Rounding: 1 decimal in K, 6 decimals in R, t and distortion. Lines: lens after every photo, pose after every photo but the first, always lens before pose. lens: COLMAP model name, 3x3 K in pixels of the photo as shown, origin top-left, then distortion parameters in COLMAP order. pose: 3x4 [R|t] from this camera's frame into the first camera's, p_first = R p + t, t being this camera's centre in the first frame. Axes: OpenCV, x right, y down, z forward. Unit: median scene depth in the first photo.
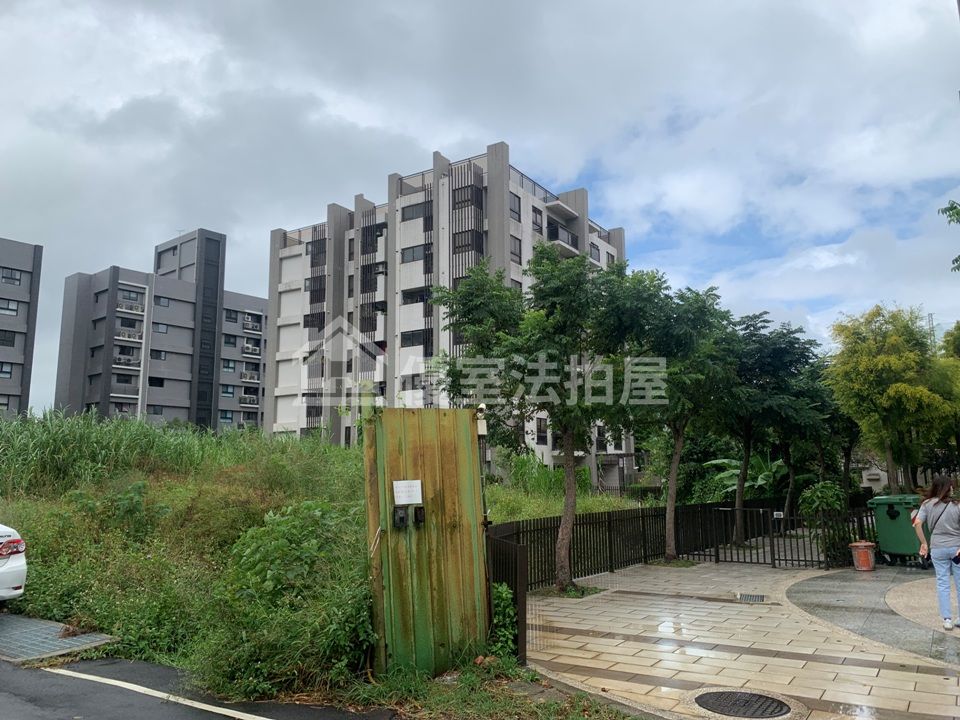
lens RADIAL K [[724.6, 0, 480.0], [0, 724.6, 360.0], [0, 0, 1]] dist [0.016173, 0.000775]
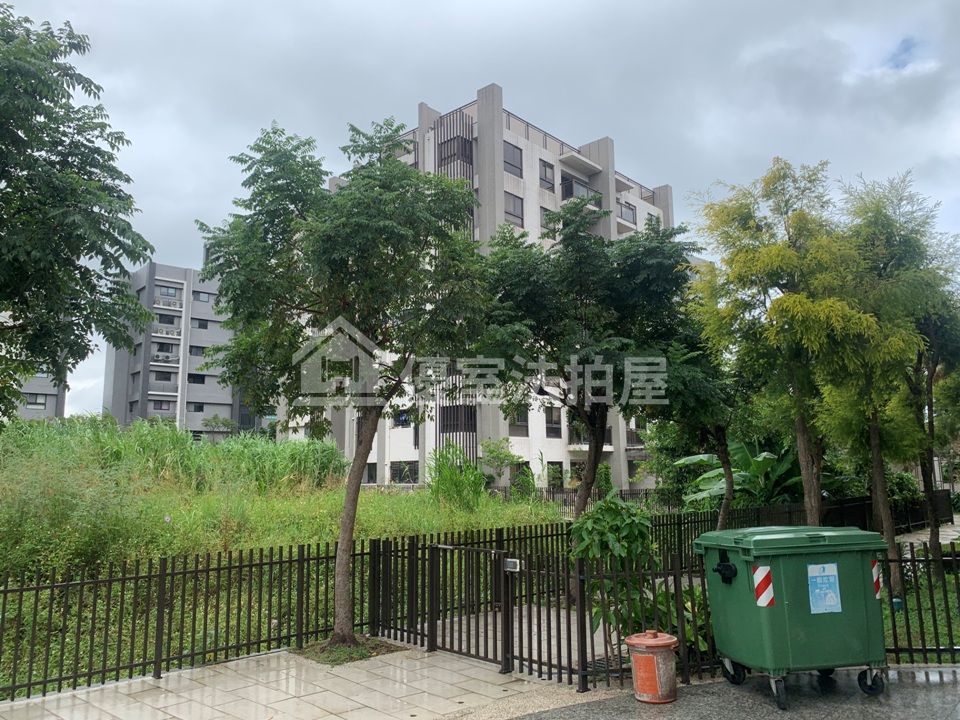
lens RADIAL K [[724.6, 0, 480.0], [0, 724.6, 360.0], [0, 0, 1]] dist [0.016173, 0.000775]
pose [[0.987183, -0.027829, -0.157145, 0.089025], [0.028622, 0.999586, 0.002783, 0.013597], [0.157003, -0.007245, 0.987572, 0.097137]]
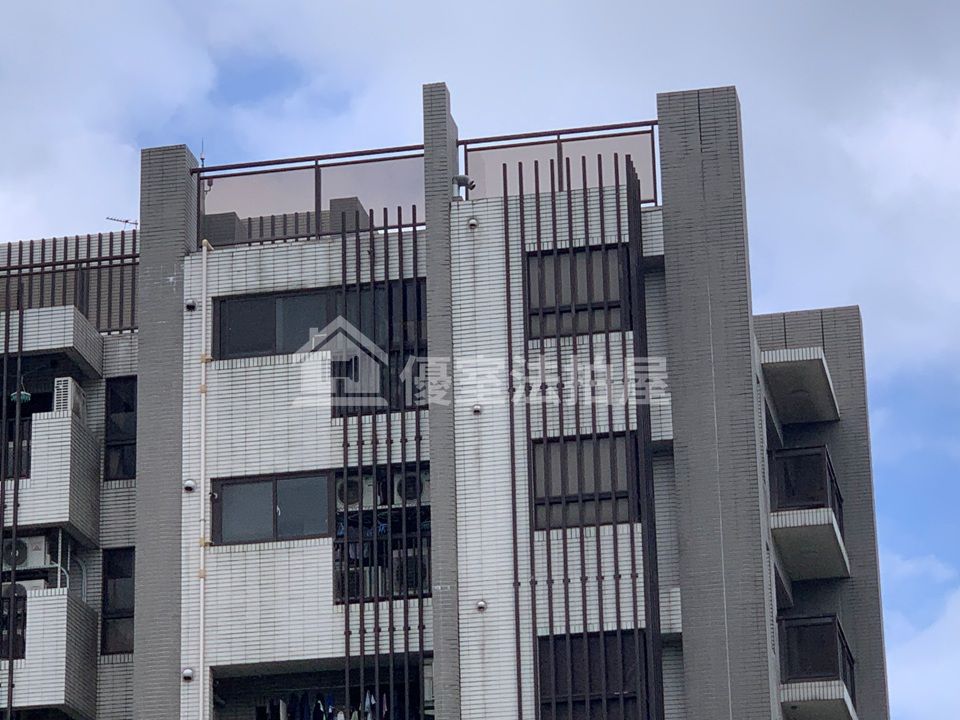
lens RADIAL K [[3124.8, 0, 480.0], [0, 3124.8, 360.0], [0, 0, 1]] dist [-0.065389, -0.316412]
pose [[0.933988, 0.113865, 0.338676, -0.238080], [-0.042084, 0.976322, -0.212189, 0.006327], [-0.354818, 0.183929, 0.916665, 0.062520]]
